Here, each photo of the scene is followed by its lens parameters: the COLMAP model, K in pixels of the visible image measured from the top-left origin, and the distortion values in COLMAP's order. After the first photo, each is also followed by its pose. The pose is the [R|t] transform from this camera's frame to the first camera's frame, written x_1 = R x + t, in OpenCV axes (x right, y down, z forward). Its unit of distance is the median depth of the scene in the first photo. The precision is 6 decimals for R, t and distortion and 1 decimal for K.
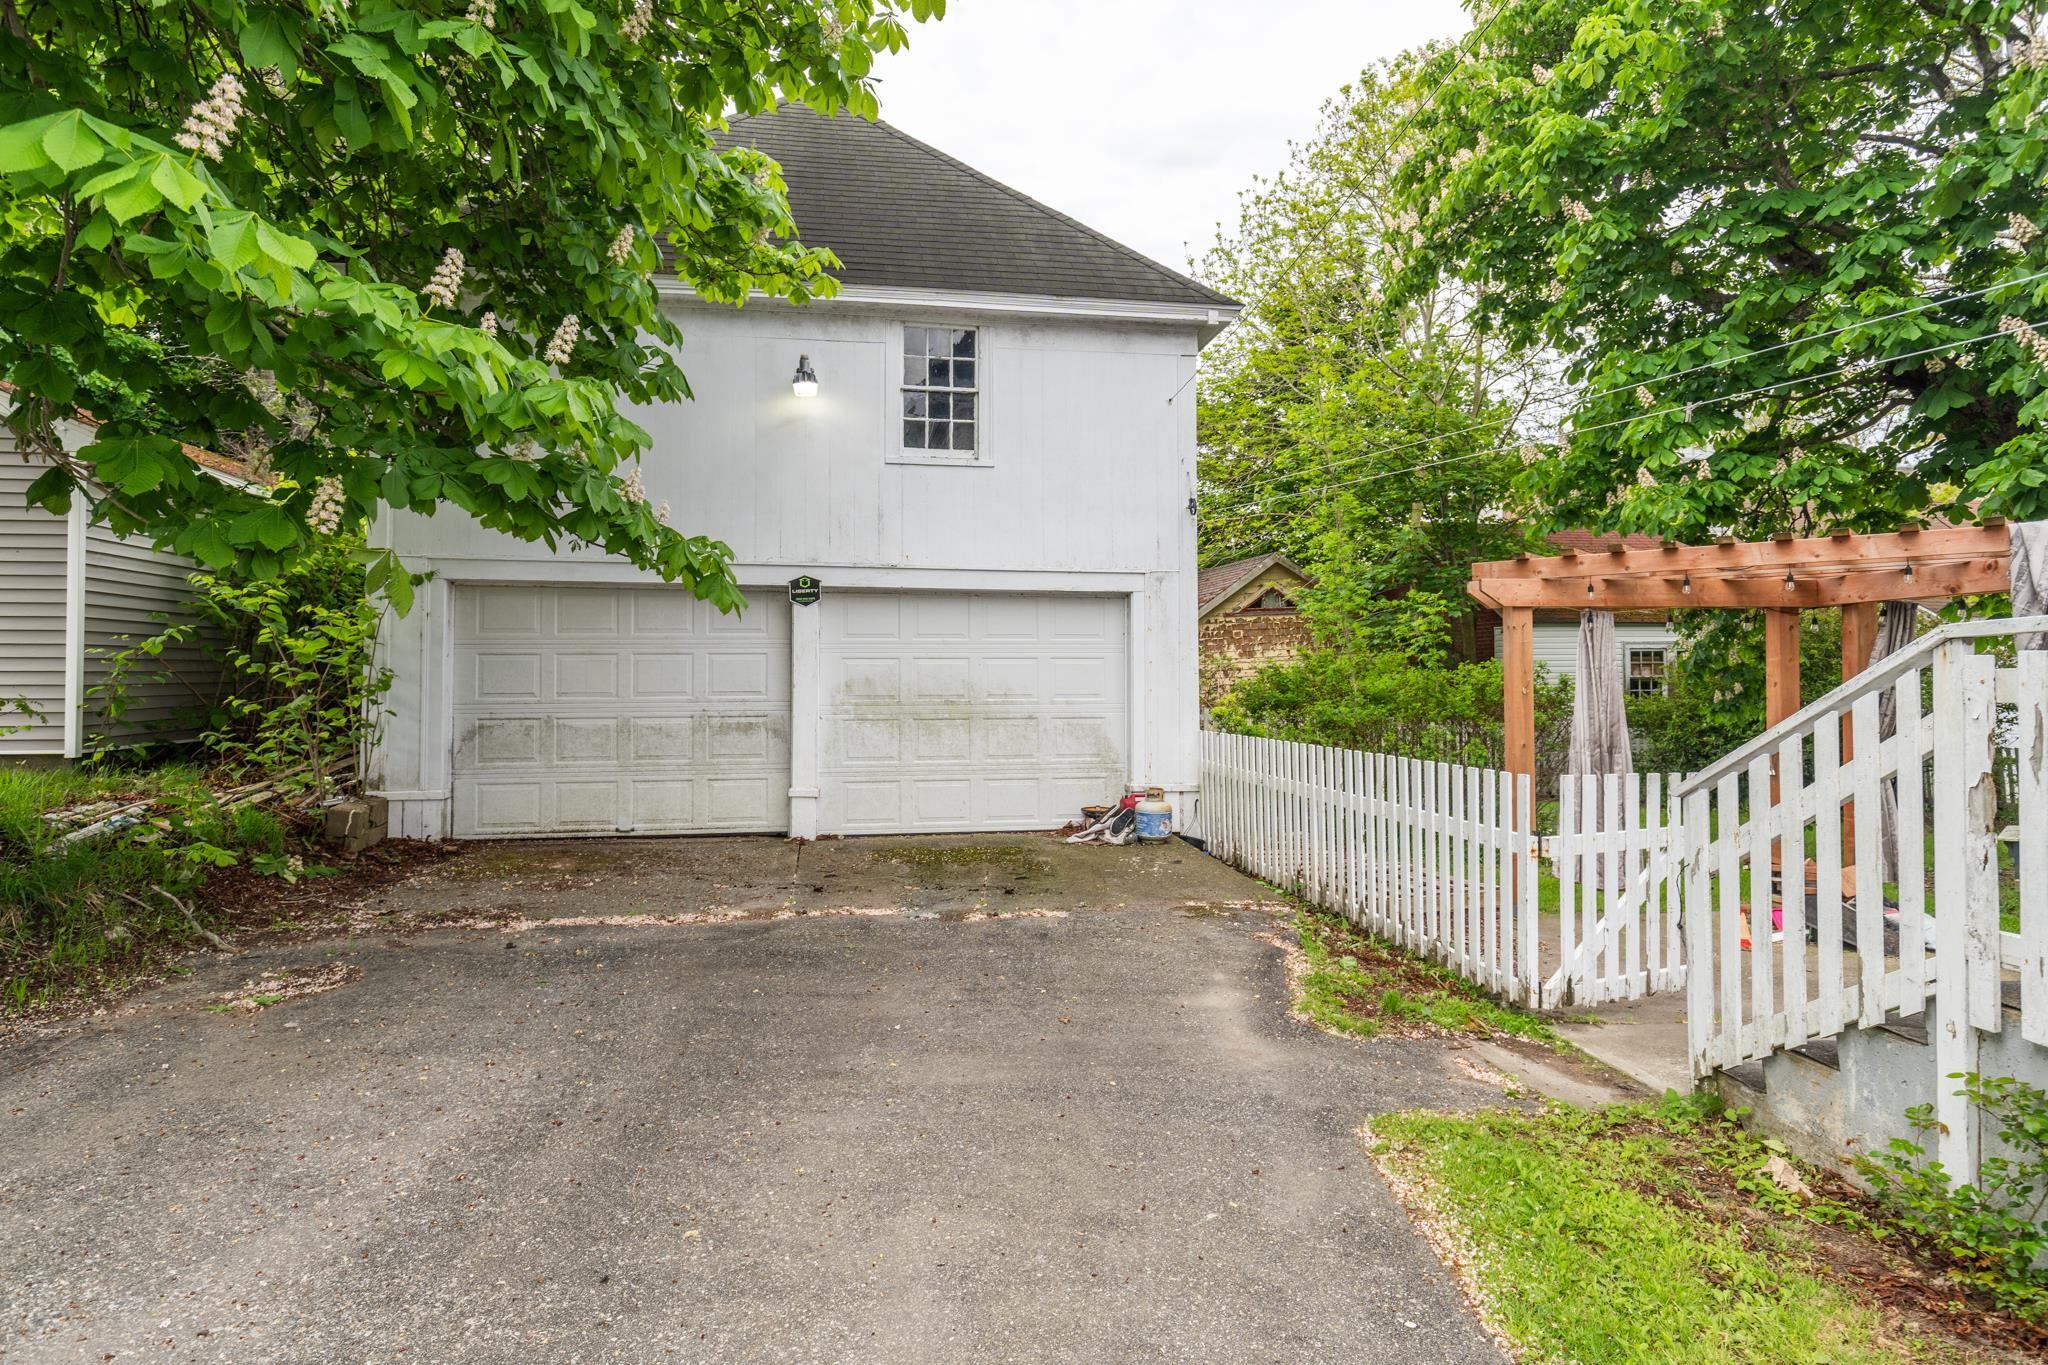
lens RADIAL K [[1148.8, 0, 1024.0], [0, 1148.8, 682.5], [0, 0, 1]] dist [-0.000265, -0.000019]
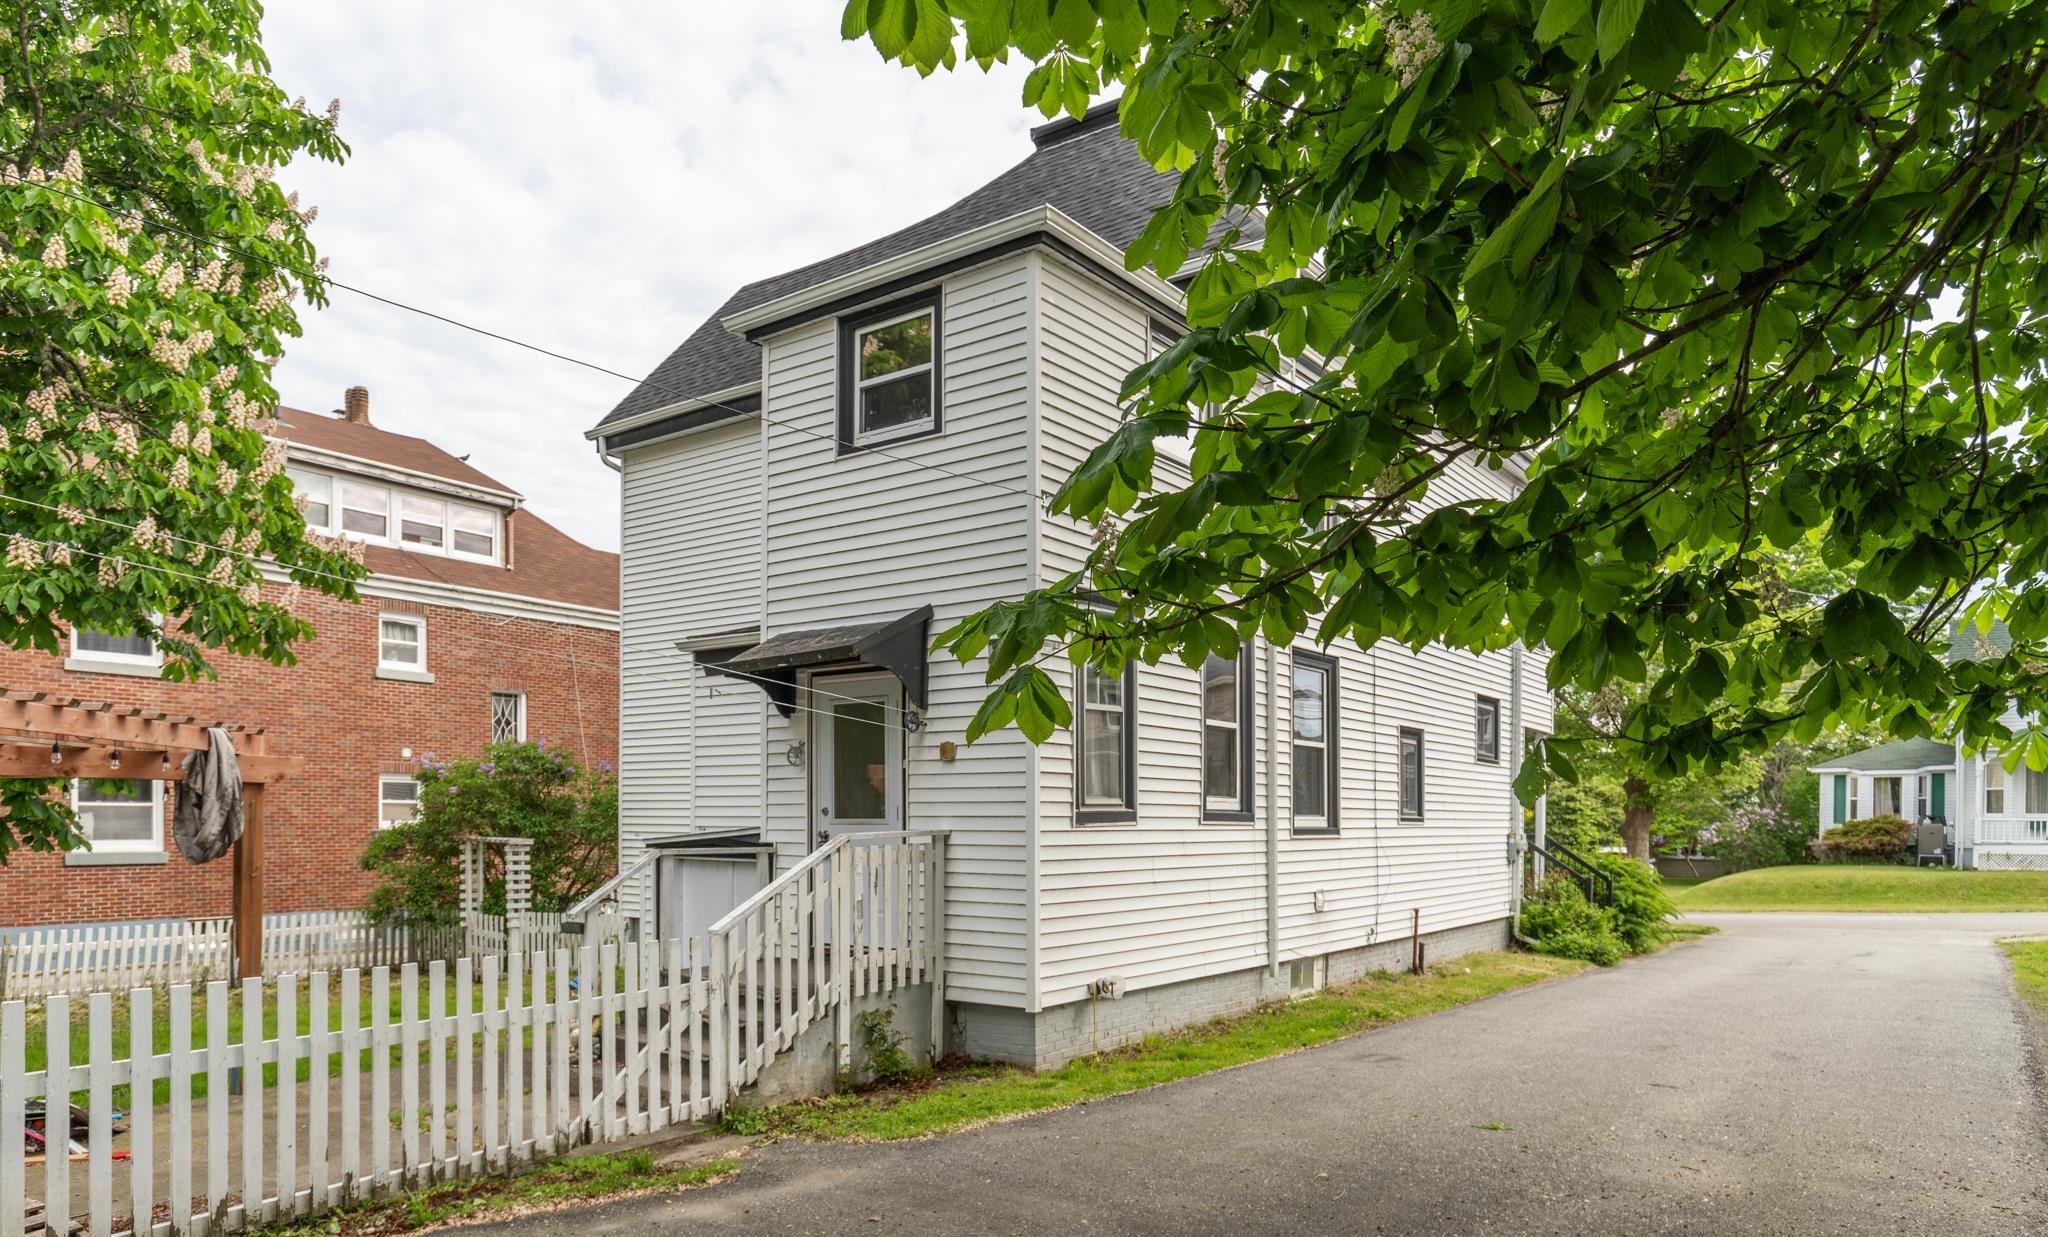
lens RADIAL K [[1295.5, 0, 1024.0], [0, 1295.5, 618.5], [0, 0, 1]] dist [0.000295, -0.000105]
pose [[-0.763341, 0.102241, 0.637853, -1.175259], [-0.007869, 0.985851, -0.167439, -0.036347], [-0.645947, -0.132832, -0.751736, 2.621350]]
